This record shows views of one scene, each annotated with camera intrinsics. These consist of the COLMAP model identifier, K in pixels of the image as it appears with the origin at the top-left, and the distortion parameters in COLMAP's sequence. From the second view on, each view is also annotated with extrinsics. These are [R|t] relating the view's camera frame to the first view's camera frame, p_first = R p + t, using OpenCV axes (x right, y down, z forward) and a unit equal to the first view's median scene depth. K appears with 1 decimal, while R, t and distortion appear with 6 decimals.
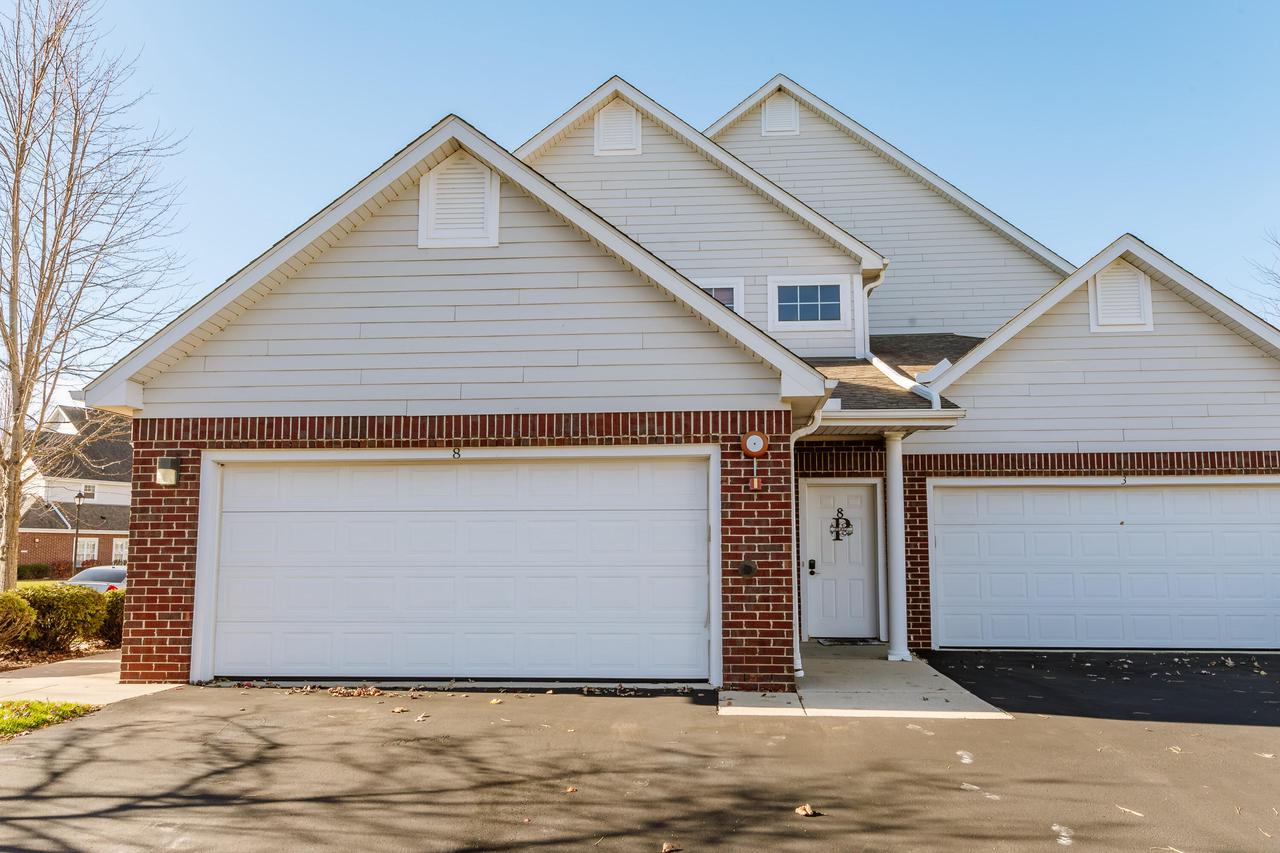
lens RADIAL K [[949.8, 0, 663.8], [0, 949.8, 451.3], [0, 0, 1]] dist [0.006512, 0.000687]
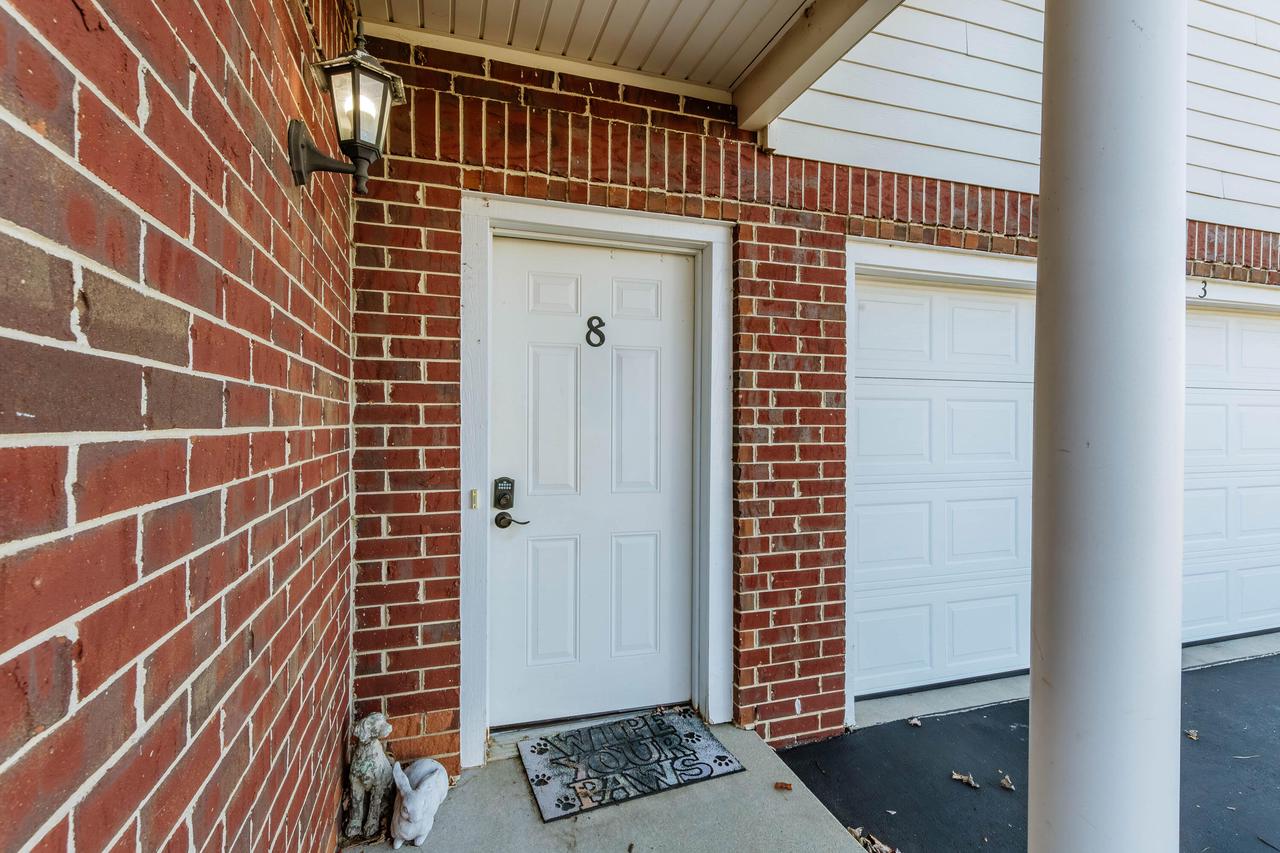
lens RADIAL K [[601.9, 0, 641.5], [0, 601.9, 421.5], [0, 0, 1]] dist [0.001002, 0.000094]
pose [[0.925118, 0.004012, 0.379659, 0.168276], [-0.047870, 0.993197, 0.106151, 0.099529], [-0.376650, -0.116376, 0.919017, 1.099051]]
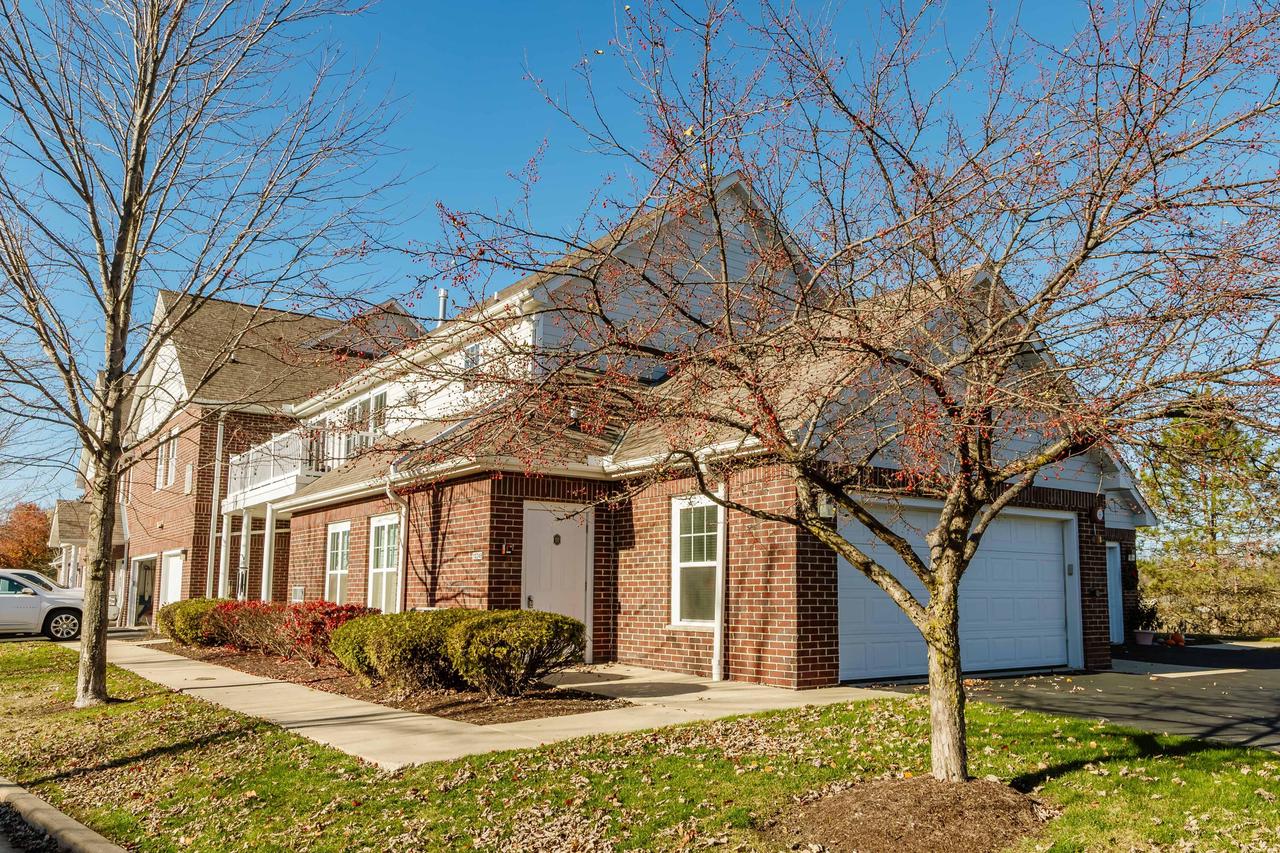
lens RADIAL K [[949.8, 0, 663.8], [0, 949.8, 451.3], [0, 0, 1]] dist [0.006512, 0.000687]
pose [[0.767026, 0.100172, 0.633748, -1.400824], [-0.083609, 0.994920, -0.056068, 0.034964], [-0.636145, -0.009981, 0.771505, 0.219389]]
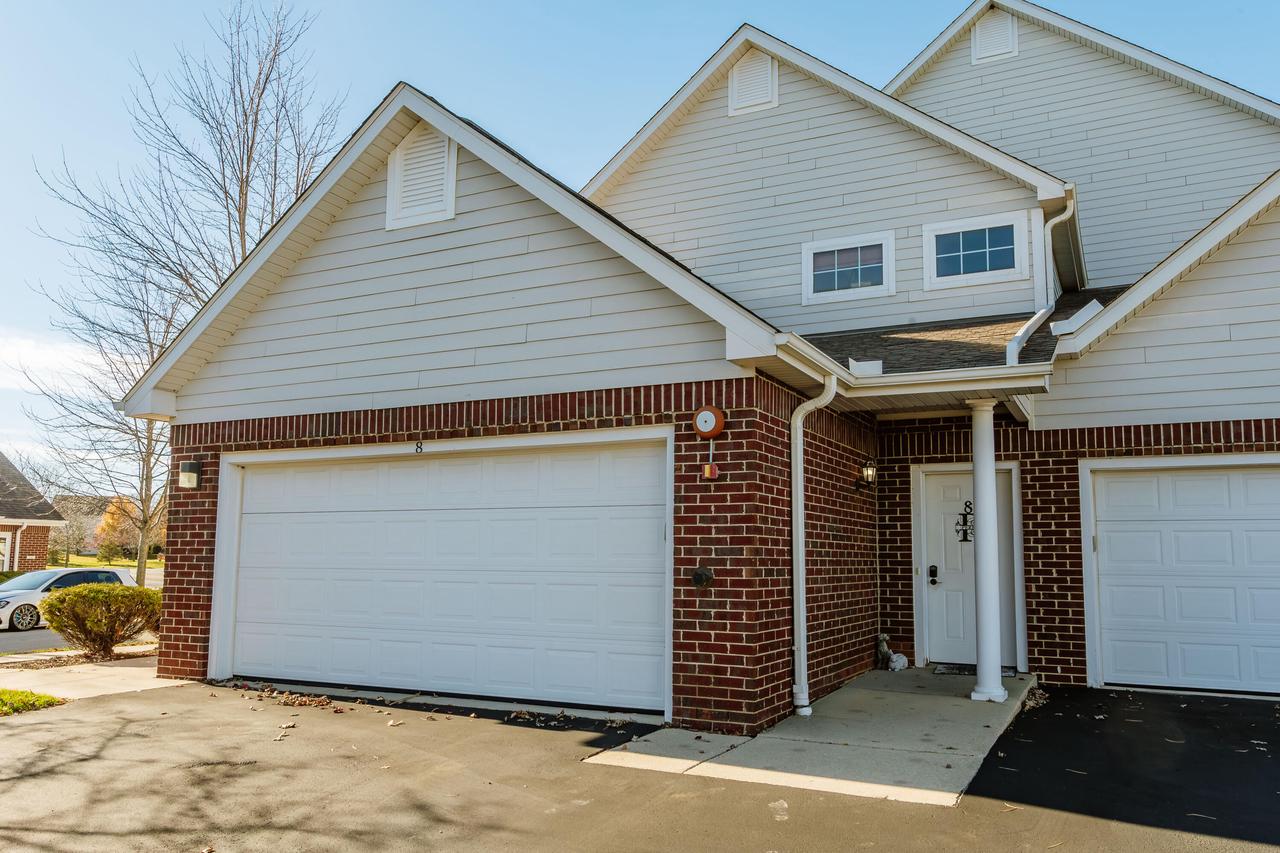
lens RADIAL K [[949.8, 0, 663.8], [0, 949.8, 451.3], [0, 0, 1]] dist [0.006512, 0.000687]
pose [[0.926046, -0.034880, -0.375795, 0.342087], [0.035021, 0.999366, -0.006459, 0.019791], [0.375782, -0.007180, 0.926680, 0.229775]]
